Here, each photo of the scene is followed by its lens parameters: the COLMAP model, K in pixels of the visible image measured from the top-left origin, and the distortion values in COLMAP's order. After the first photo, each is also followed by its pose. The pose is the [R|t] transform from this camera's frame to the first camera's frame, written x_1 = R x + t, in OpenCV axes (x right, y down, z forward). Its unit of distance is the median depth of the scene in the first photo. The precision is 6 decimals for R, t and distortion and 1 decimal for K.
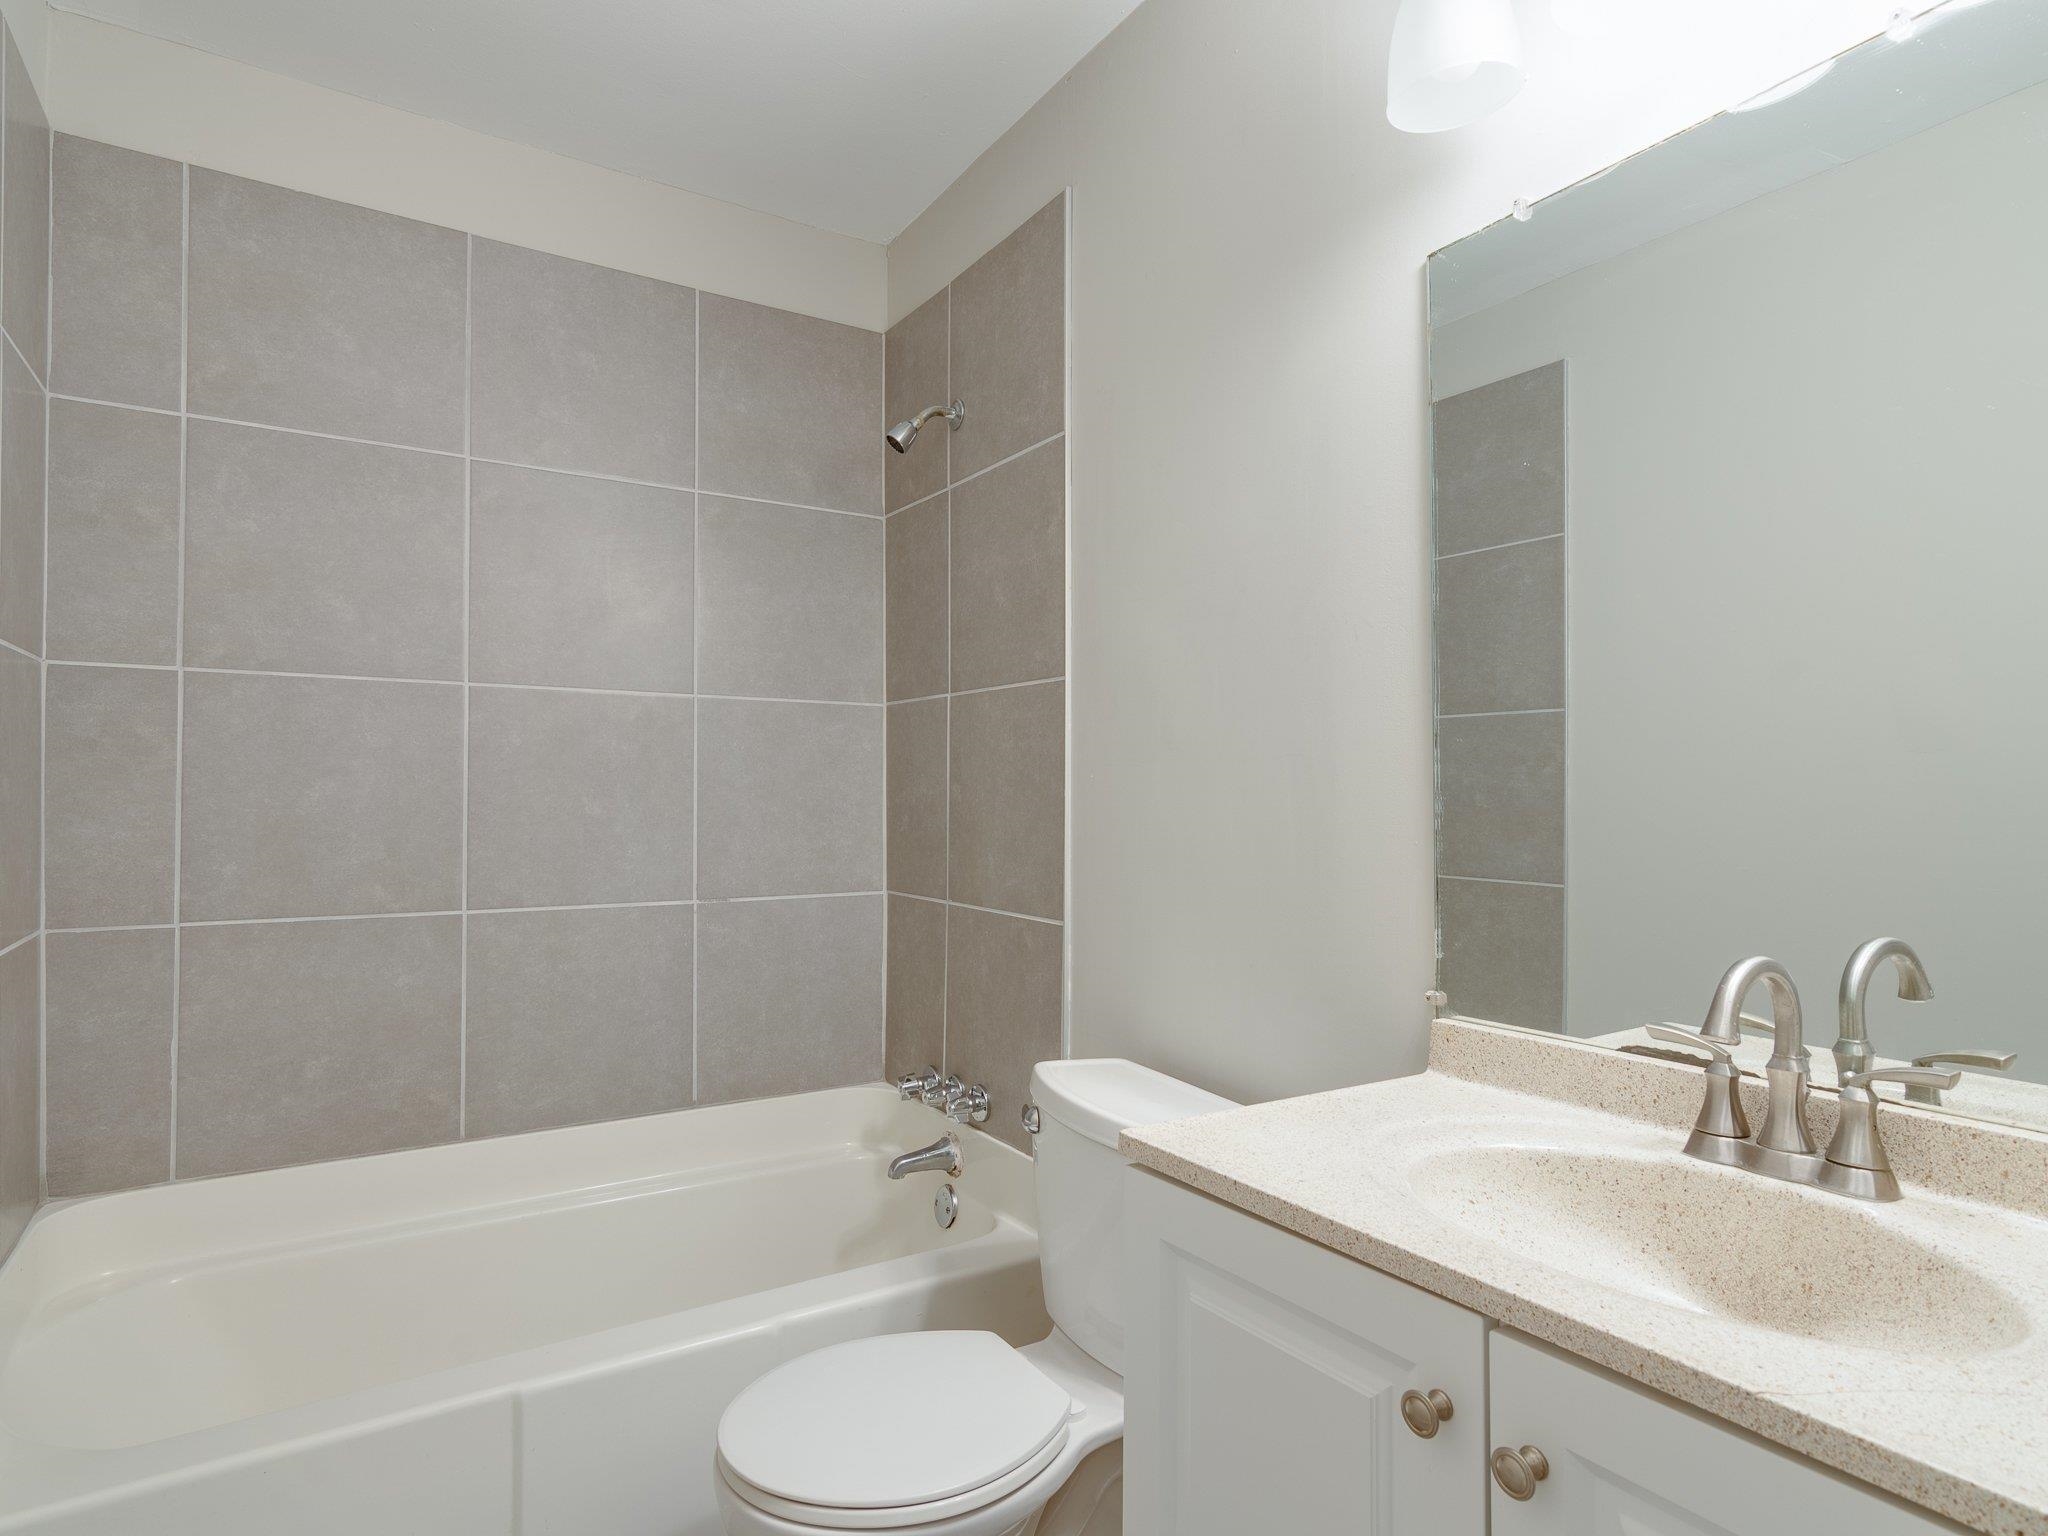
lens RADIAL K [[1132.1, 0, 1024.0], [0, 1132.1, 768.0], [0, 0, 1]] dist [0.001784, 0.002219]
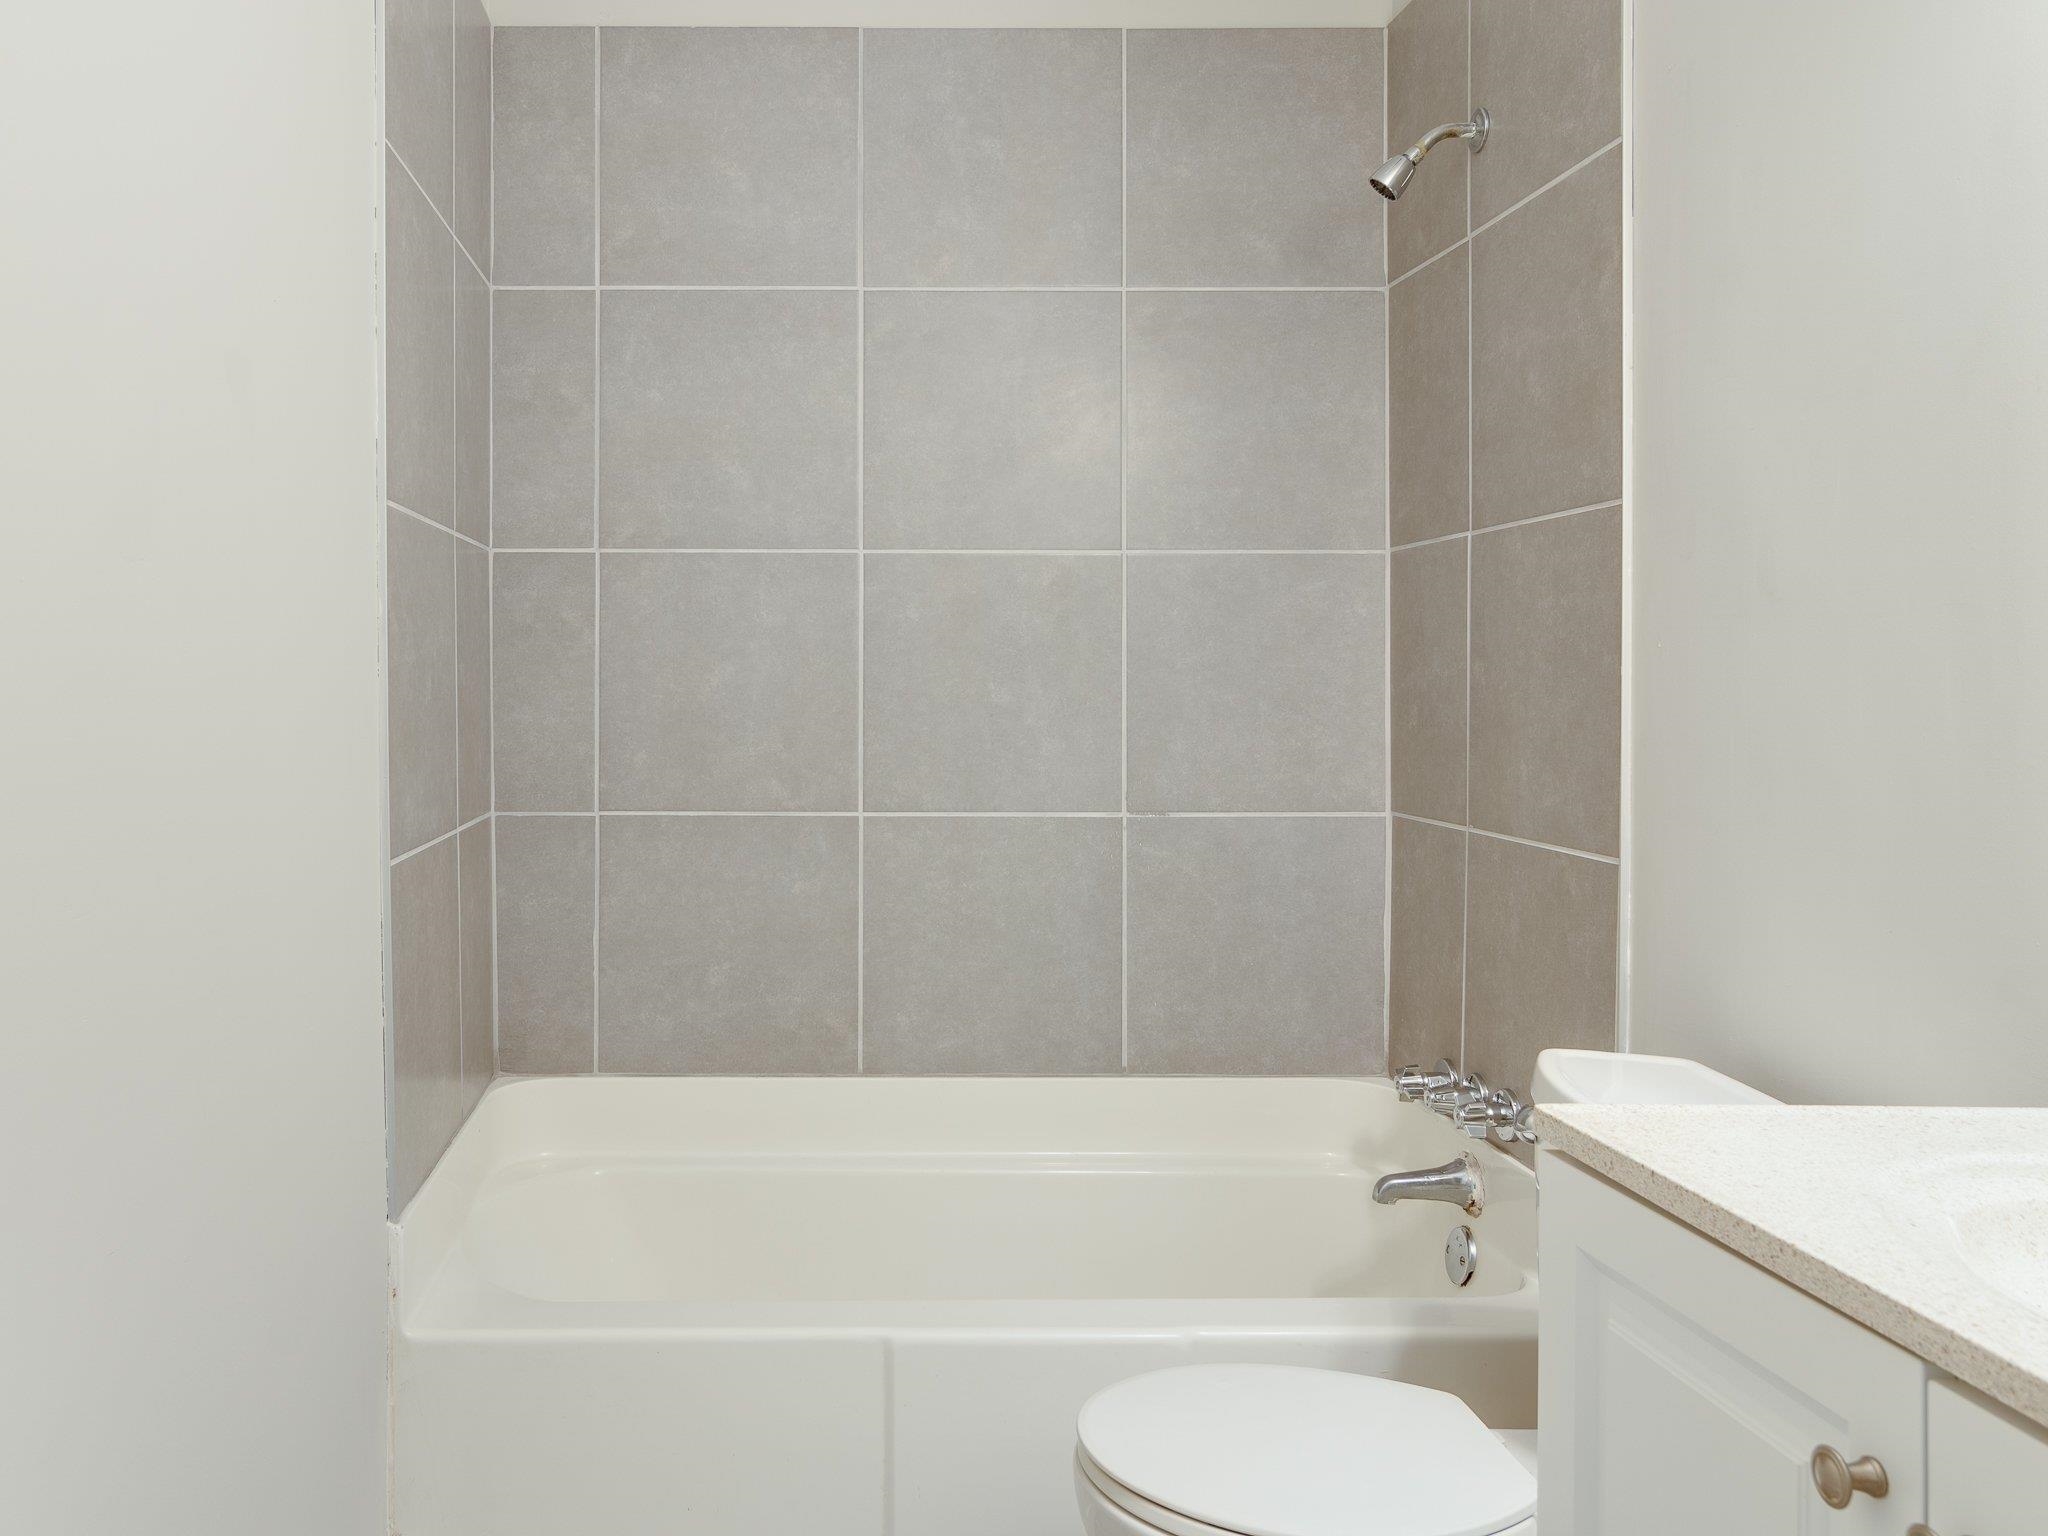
lens RADIAL K [[2724.8, 0, 1024.0], [0, 2724.8, 662.0], [0, 0, 1]] dist [0.008702, 0.076667]
pose [[0.836023, -0.017923, -0.548402, 0.743844], [0.015262, 0.999839, -0.009410, 0.031495], [0.548482, -0.000502, 0.836162, -0.665683]]
